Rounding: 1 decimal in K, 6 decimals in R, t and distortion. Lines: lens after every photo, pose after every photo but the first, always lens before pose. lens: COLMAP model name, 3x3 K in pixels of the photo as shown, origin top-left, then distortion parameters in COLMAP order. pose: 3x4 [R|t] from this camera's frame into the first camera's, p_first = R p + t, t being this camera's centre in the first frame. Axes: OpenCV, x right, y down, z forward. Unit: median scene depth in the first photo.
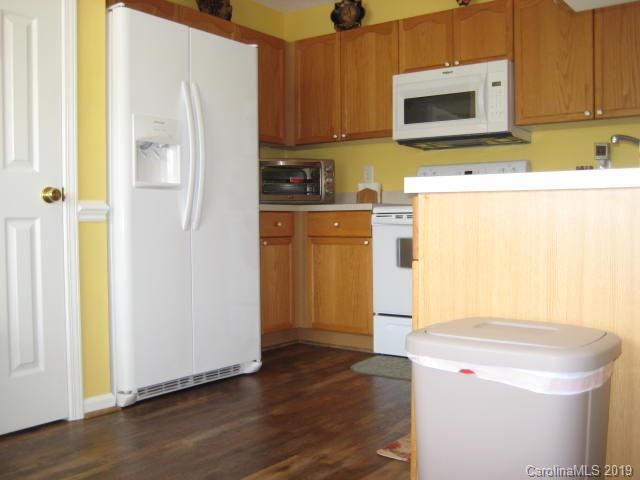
lens RADIAL K [[665.1, 0, 318.0], [0, 665.1, 239.2], [0, 0, 1]] dist [-0.158237, 0.204689]
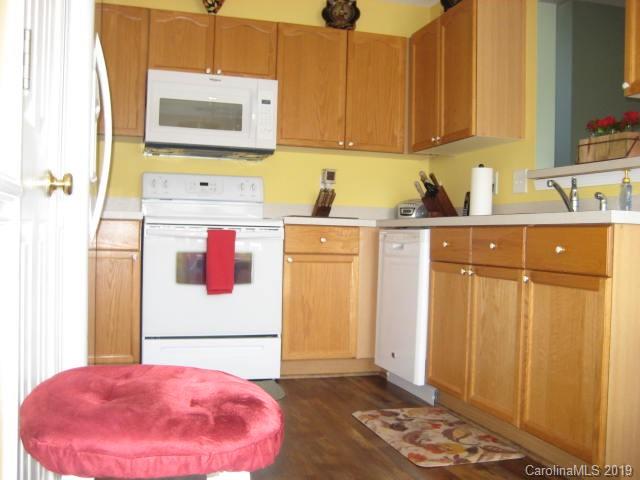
lens RADIAL K [[665.1, 0, 318.0], [0, 665.1, 239.2], [0, 0, 1]] dist [-0.158237, 0.204689]
pose [[0.596550, 0.017245, 0.802391, -0.479737], [-0.007317, 0.999844, -0.016048, -0.005879], [-0.802543, 0.003702, 0.596583, 0.301680]]
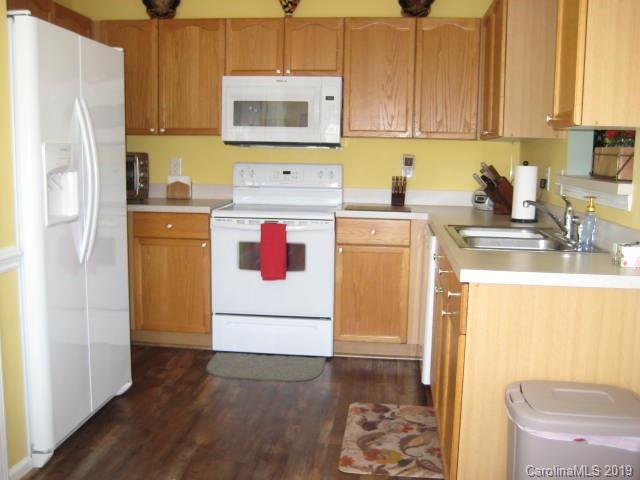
lens RADIAL K [[665.1, 0, 318.0], [0, 665.1, 239.2], [0, 0, 1]] dist [-0.158237, 0.204689]
pose [[0.863017, -0.044184, 0.503238, -0.290233], [-0.010012, 0.994476, 0.104485, -0.113099], [-0.505075, -0.095210, 0.857808, 0.045057]]
